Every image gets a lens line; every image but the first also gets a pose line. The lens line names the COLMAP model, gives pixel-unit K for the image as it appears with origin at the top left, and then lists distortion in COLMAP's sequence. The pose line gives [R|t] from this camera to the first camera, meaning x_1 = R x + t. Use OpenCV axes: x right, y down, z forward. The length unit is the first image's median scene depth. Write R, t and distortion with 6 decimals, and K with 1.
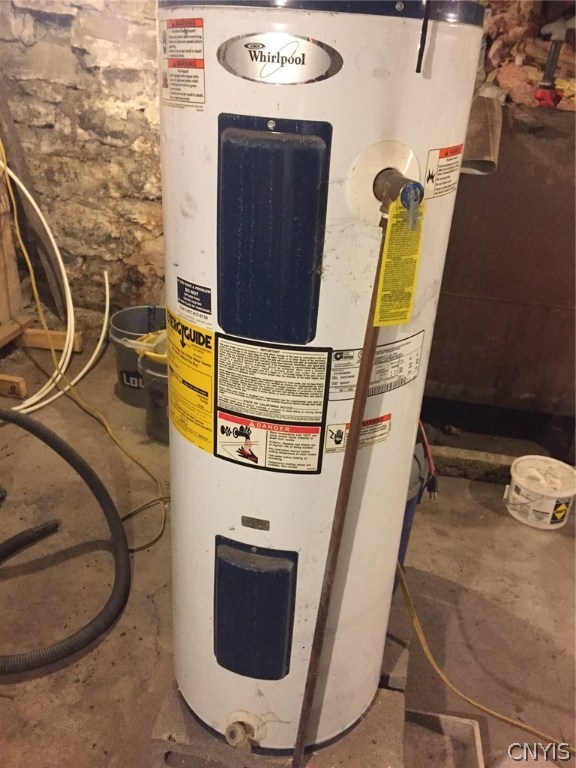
lens RADIAL K [[658.3, 0, 288.5], [0, 658.3, 383.0], [0, 0, 1]] dist [0.065326, -0.080446]
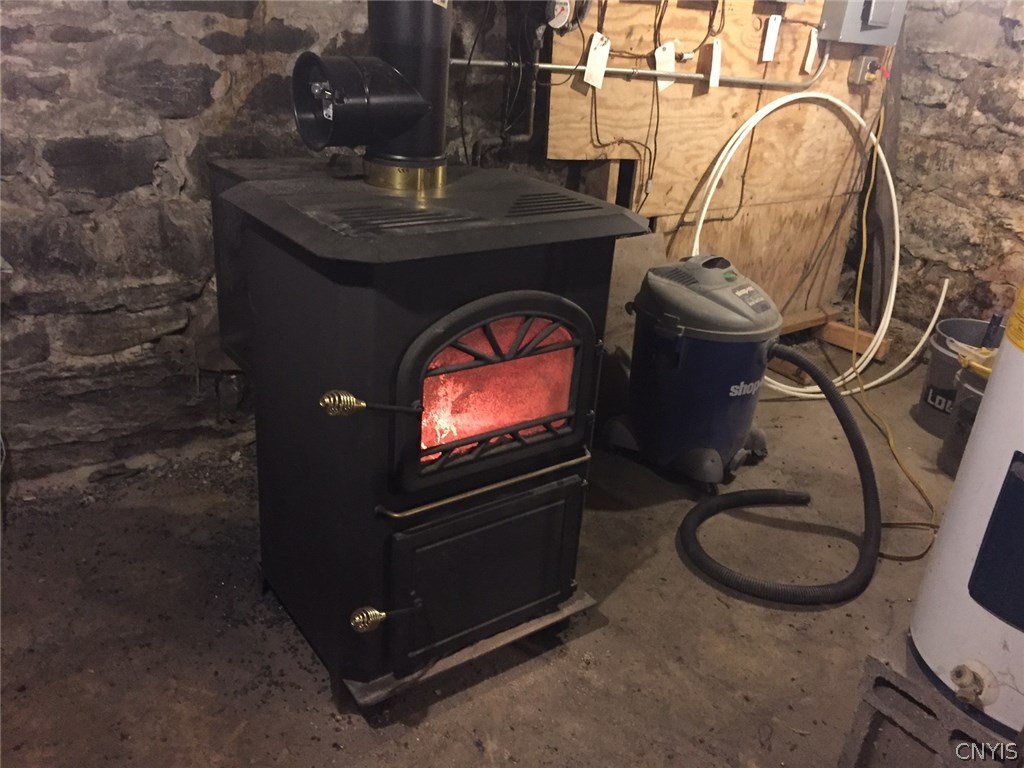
lens RADIAL K [[877.7, 0, 514.0], [0, 877.7, 384.5], [0, 0, 1]] dist [0.065326, -0.080446]
pose [[0.738825, 0.280677, -0.612665, 0.037618], [-0.336706, 0.941273, 0.025180, 0.109672], [0.583752, 0.187684, 0.789942, -0.158632]]
